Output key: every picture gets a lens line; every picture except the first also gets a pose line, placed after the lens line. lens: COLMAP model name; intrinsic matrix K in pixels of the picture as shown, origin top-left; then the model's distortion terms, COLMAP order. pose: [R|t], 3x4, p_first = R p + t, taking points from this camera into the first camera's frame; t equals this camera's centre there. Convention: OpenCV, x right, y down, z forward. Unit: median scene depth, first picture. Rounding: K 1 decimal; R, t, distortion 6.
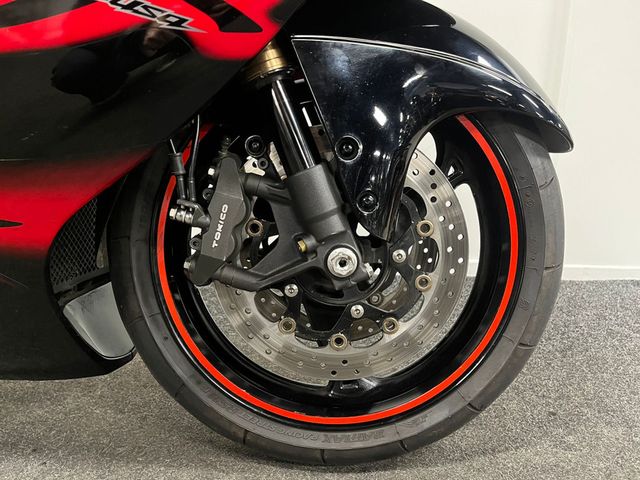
lens RADIAL K [[488.9, 0, 320.0], [0, 488.9, 240.0], [0, 0, 1]] dist [0.007688, 0.001610]
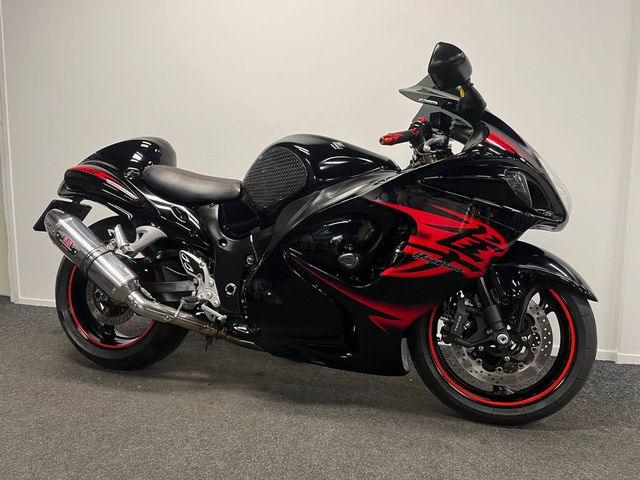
lens RADIAL K [[488.9, 0, 320.0], [0, 488.9, 240.0], [0, 0, 1]] dist [0.007688, 0.001610]
pose [[0.965705, 0.025875, -0.258350, -0.235837], [-0.064585, 0.987686, -0.142496, -0.046408], [0.251481, 0.154294, 0.955484, -1.899495]]
